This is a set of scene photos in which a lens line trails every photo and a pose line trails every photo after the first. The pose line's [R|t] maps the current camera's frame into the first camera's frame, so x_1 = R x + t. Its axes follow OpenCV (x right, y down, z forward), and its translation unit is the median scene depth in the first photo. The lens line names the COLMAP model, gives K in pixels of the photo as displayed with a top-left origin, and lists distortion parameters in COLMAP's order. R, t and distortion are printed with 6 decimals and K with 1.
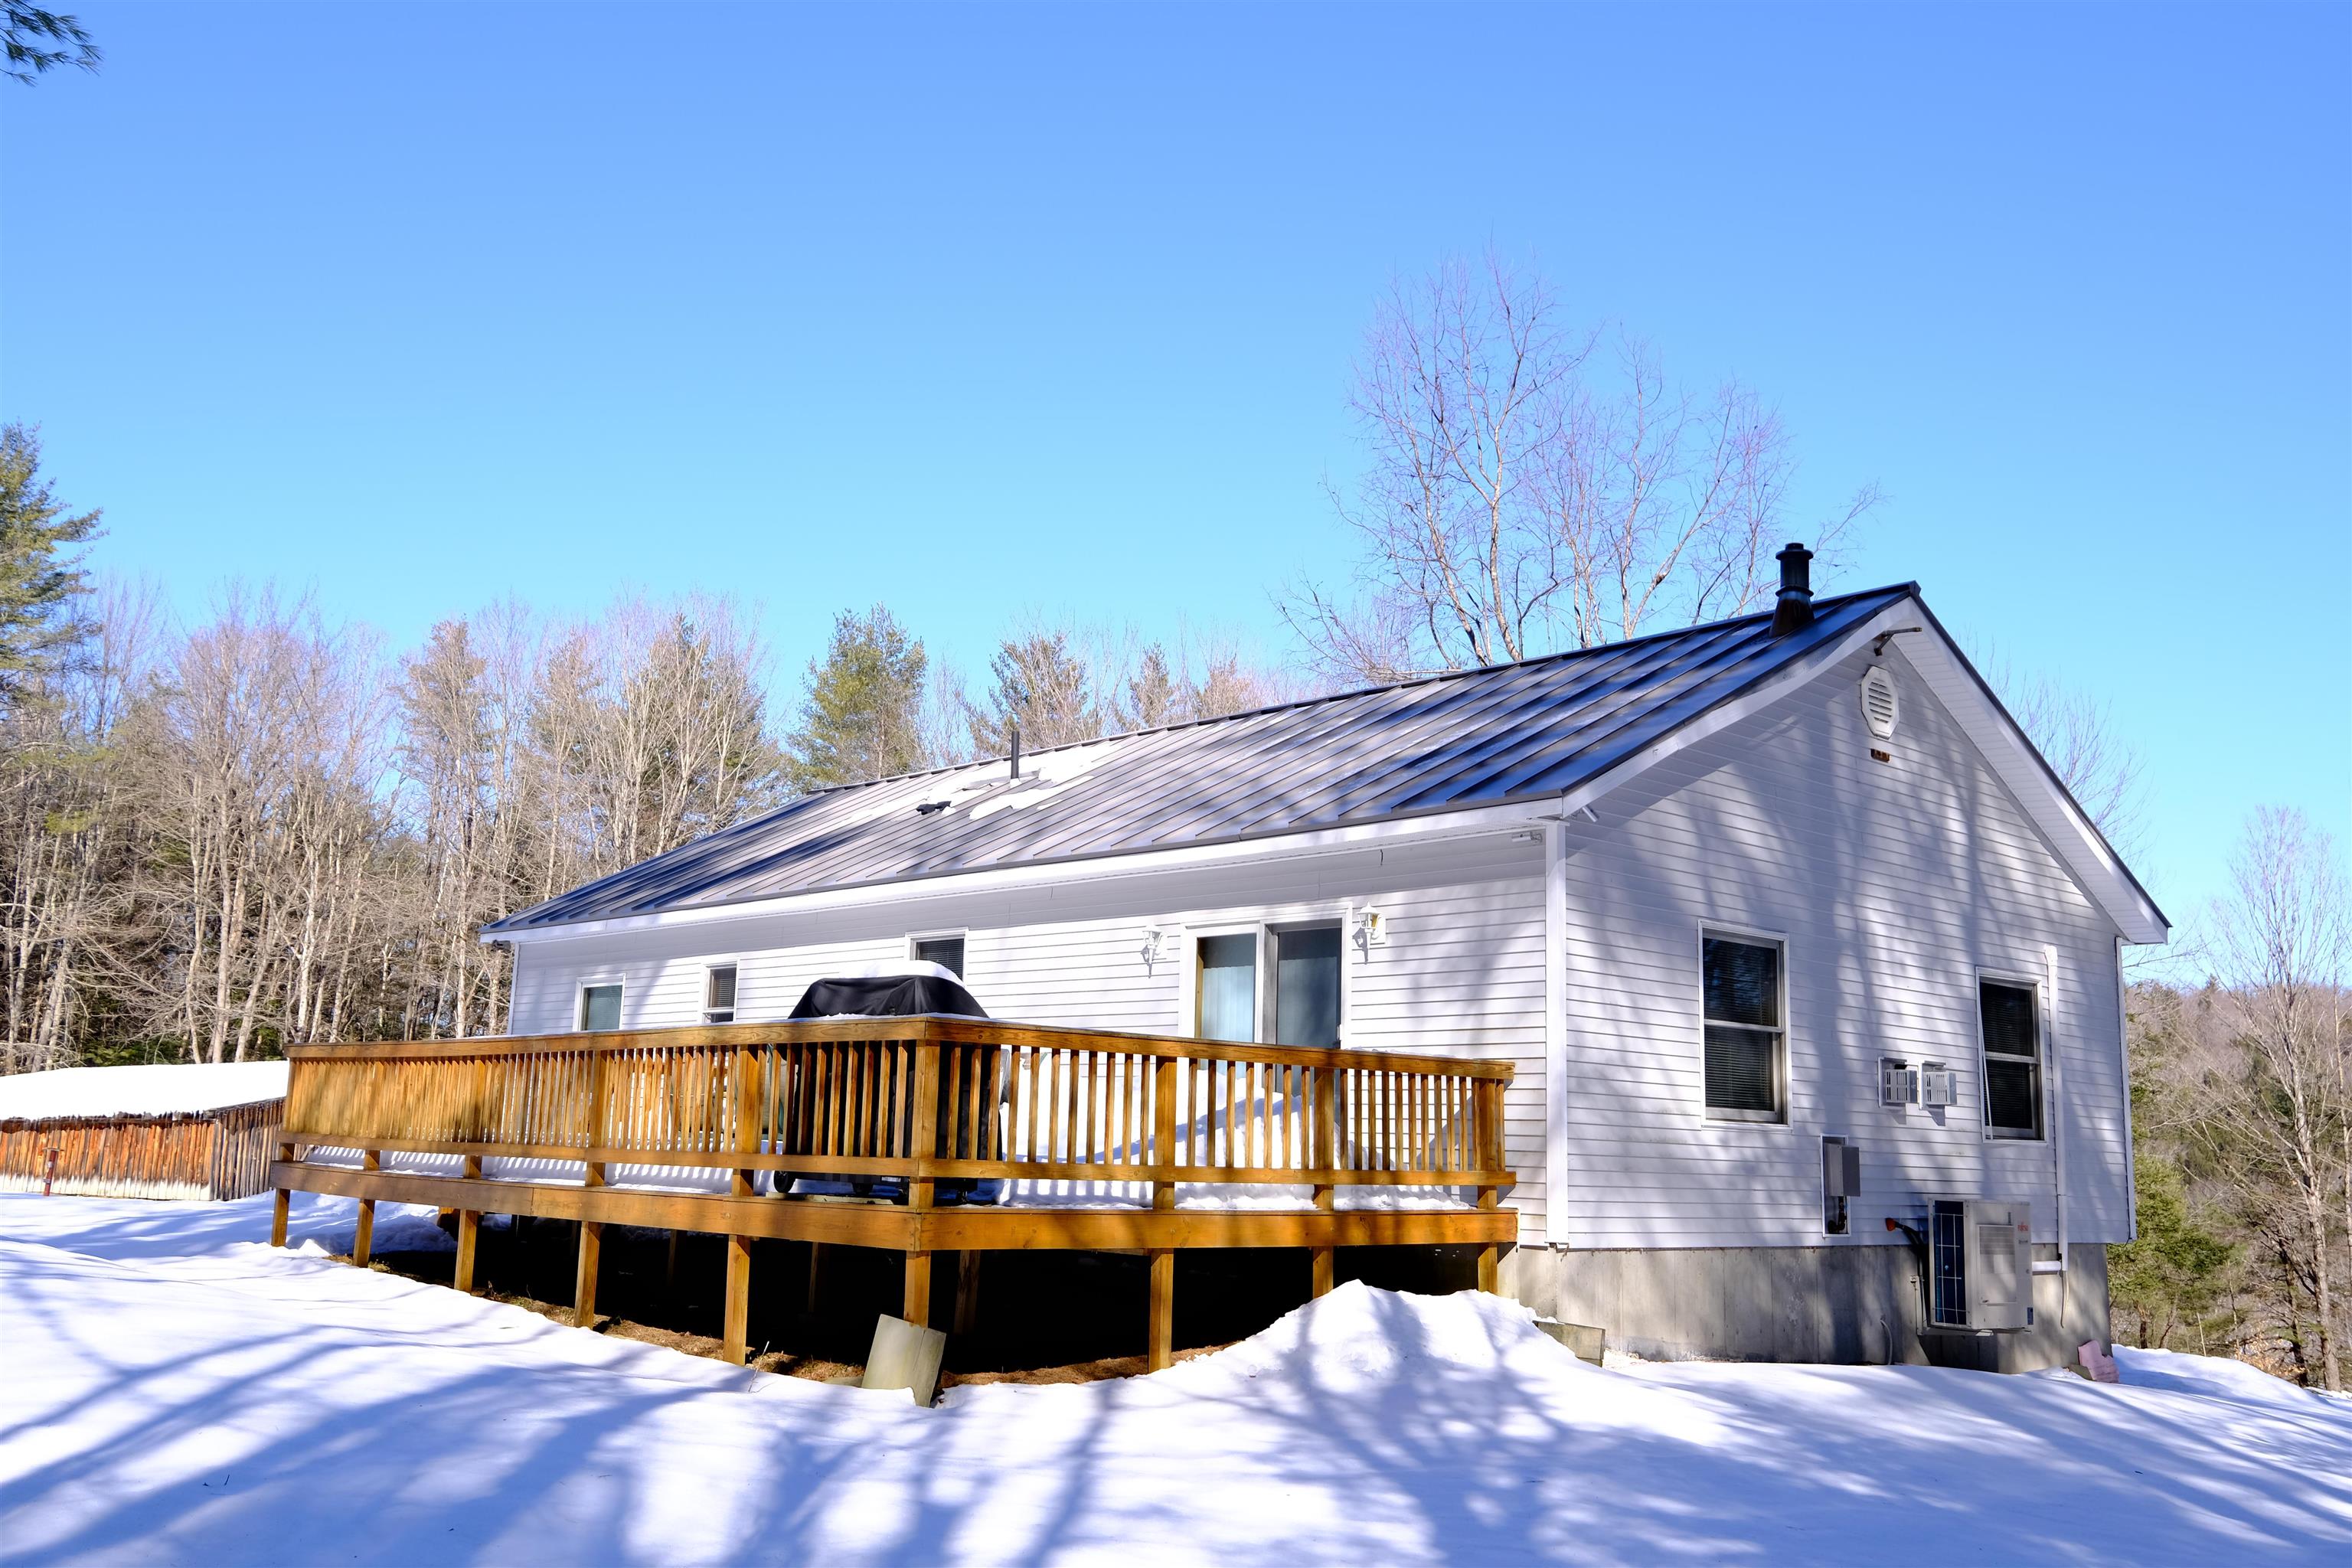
lens RADIAL K [[2042.3, 0, 1175.6], [0, 2042.3, 785.0], [0, 0, 1]] dist [0.012844, -0.006260]
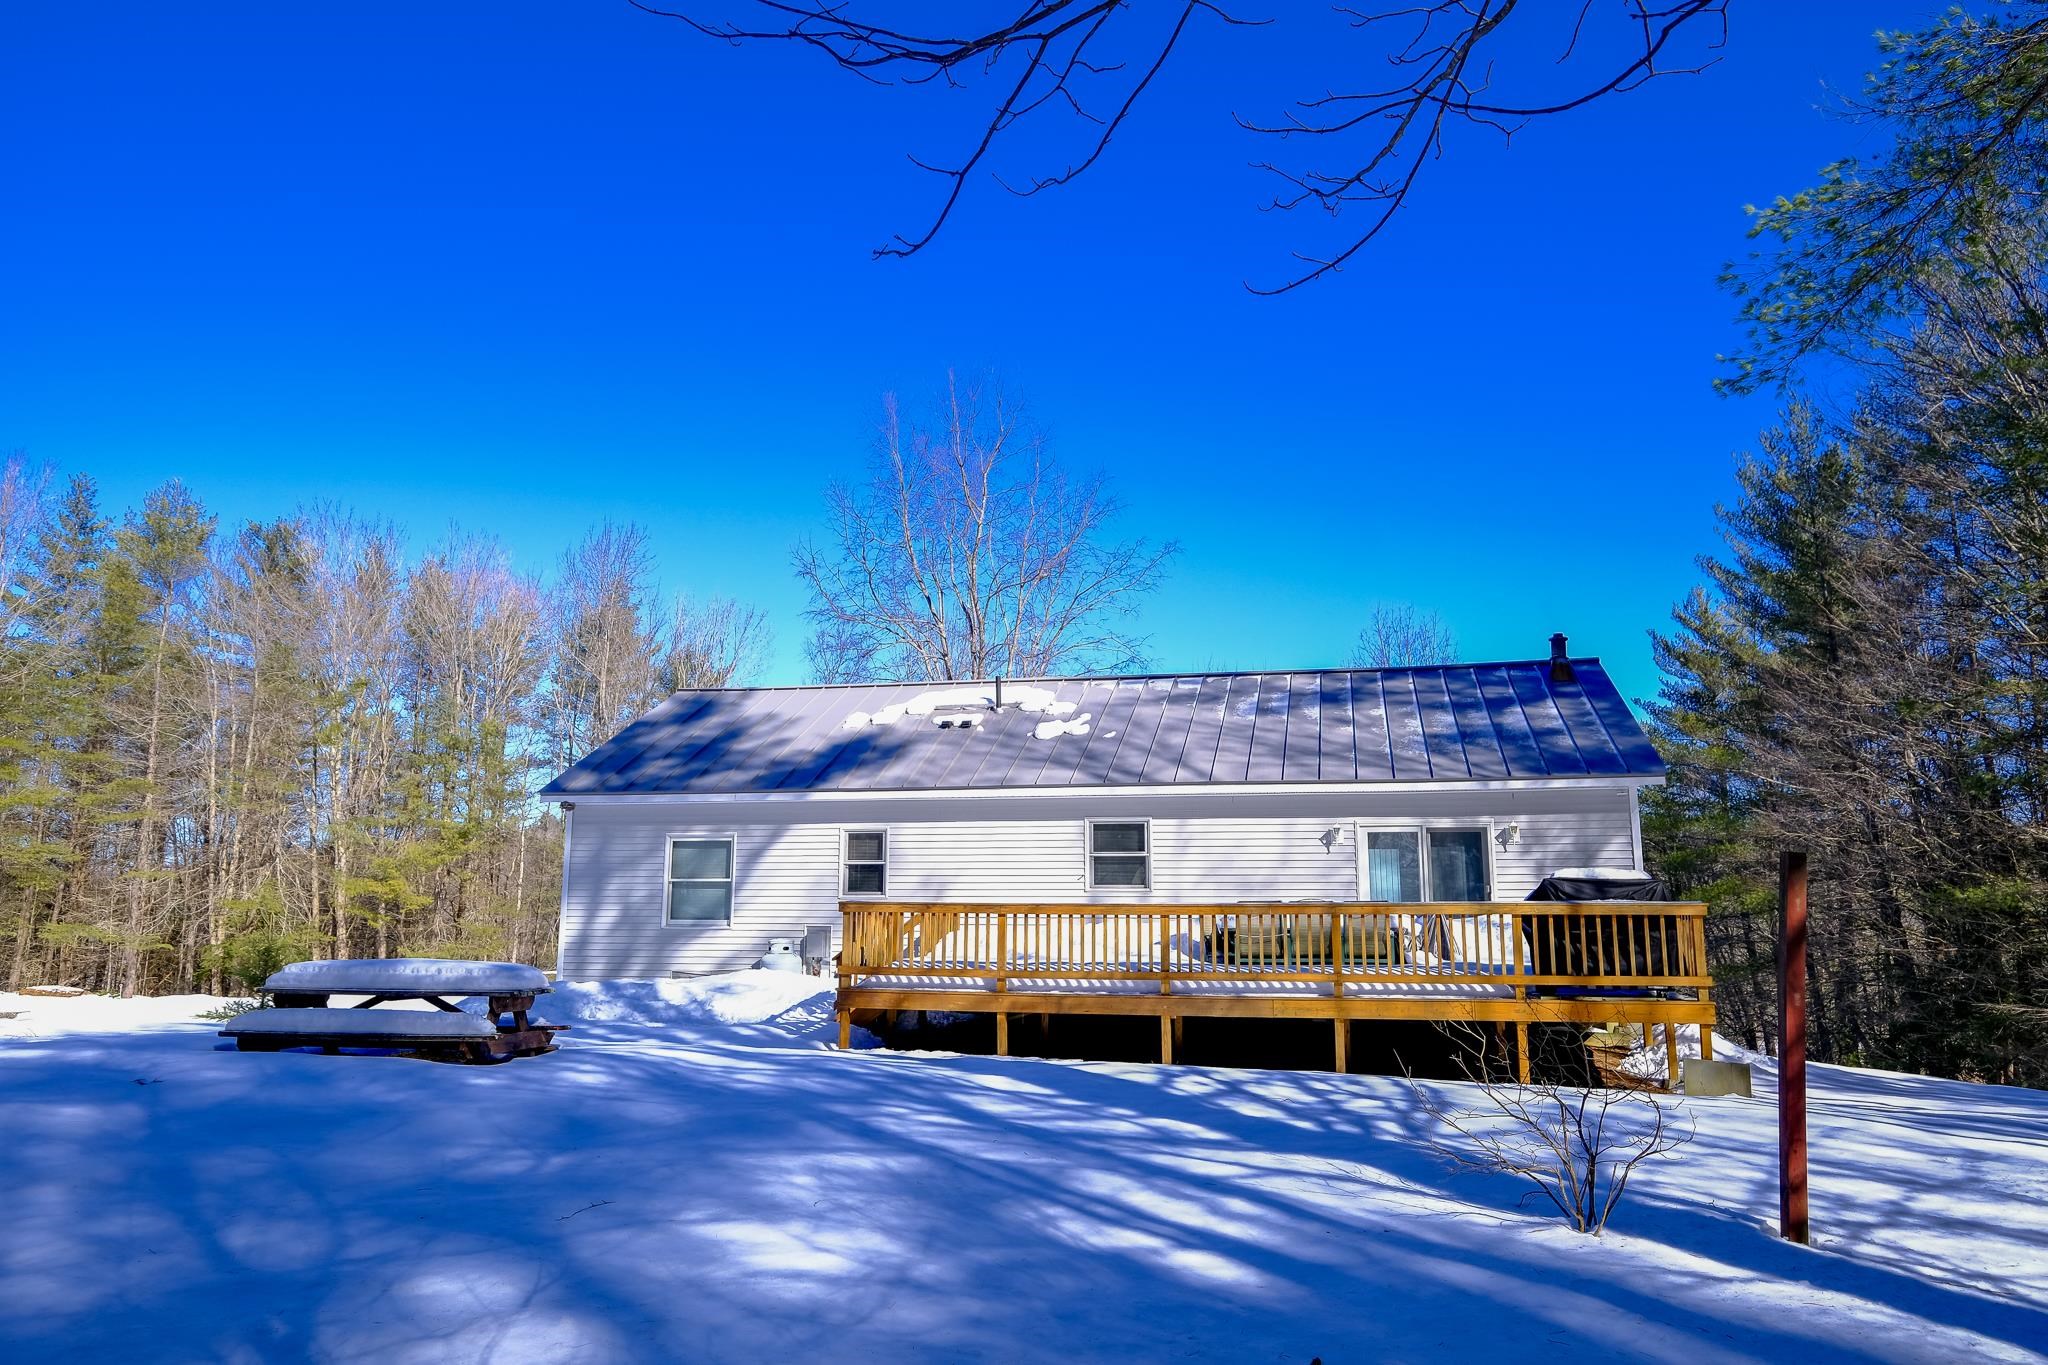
lens RADIAL K [[1398.2, 0, 1026.3], [0, 1398.2, 680.3], [0, 0, 1]] dist [0.023192, -0.009359]
pose [[0.851865, 0.062132, 0.520063, -0.943911], [-0.070674, 0.997494, -0.003407, -0.034035], [-0.518971, -0.033853, 0.854121, 0.135920]]
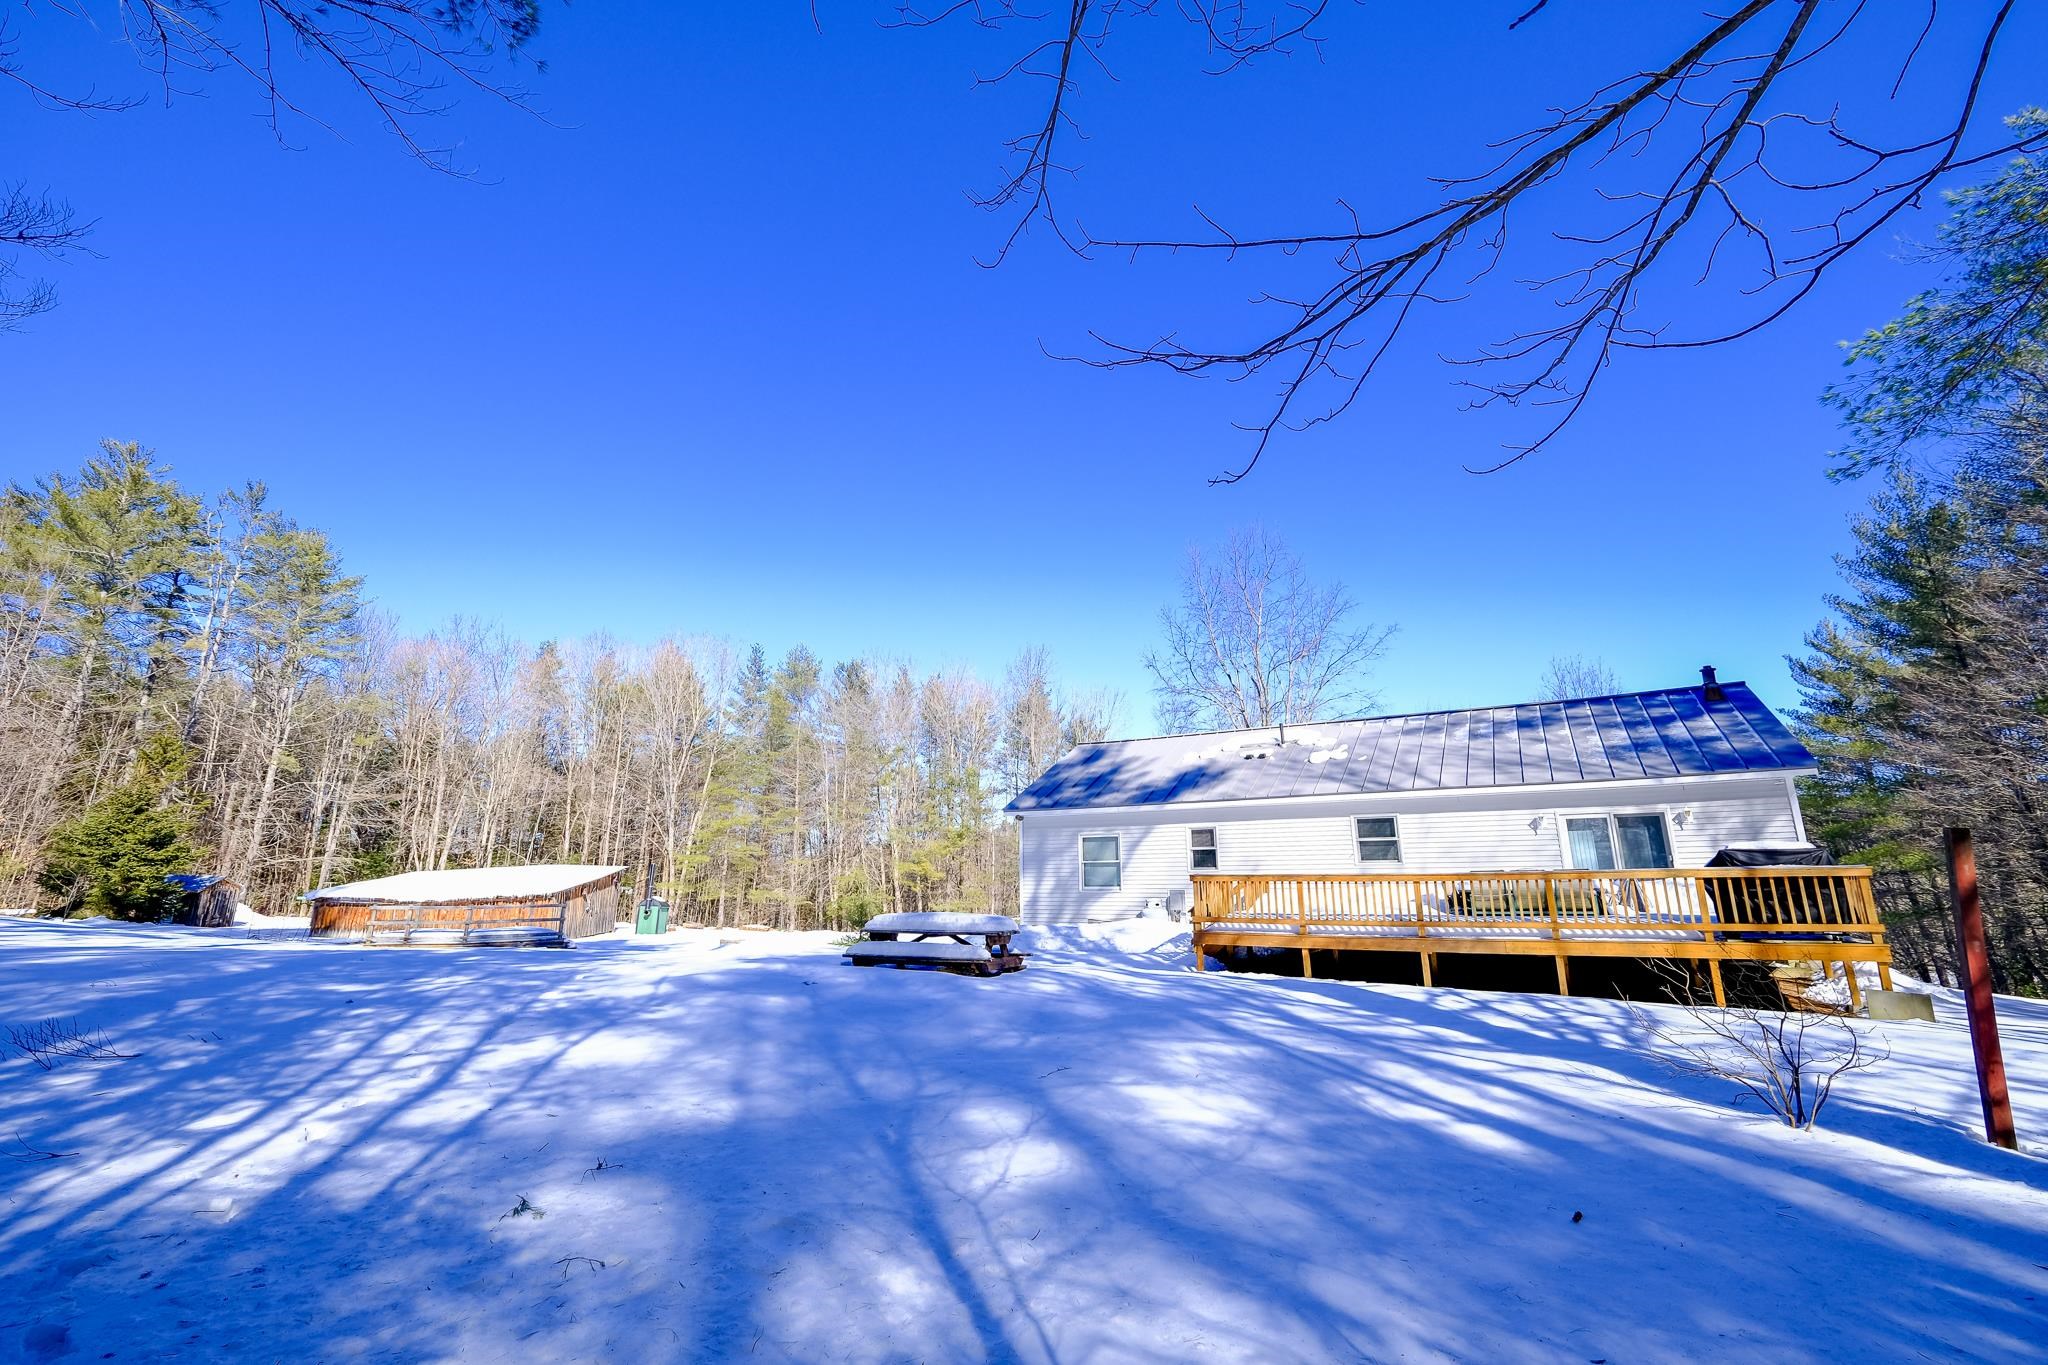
lens RADIAL K [[877.5, 0, 1032.8], [0, 877.5, 670.6], [0, 0, 1]] dist [0.008667, 0.000434]
pose [[0.967045, 0.021833, 0.253666, -0.953620], [-0.006875, 0.998192, -0.059704, -0.038994], [-0.254511, 0.055993, 0.965447, 0.137210]]
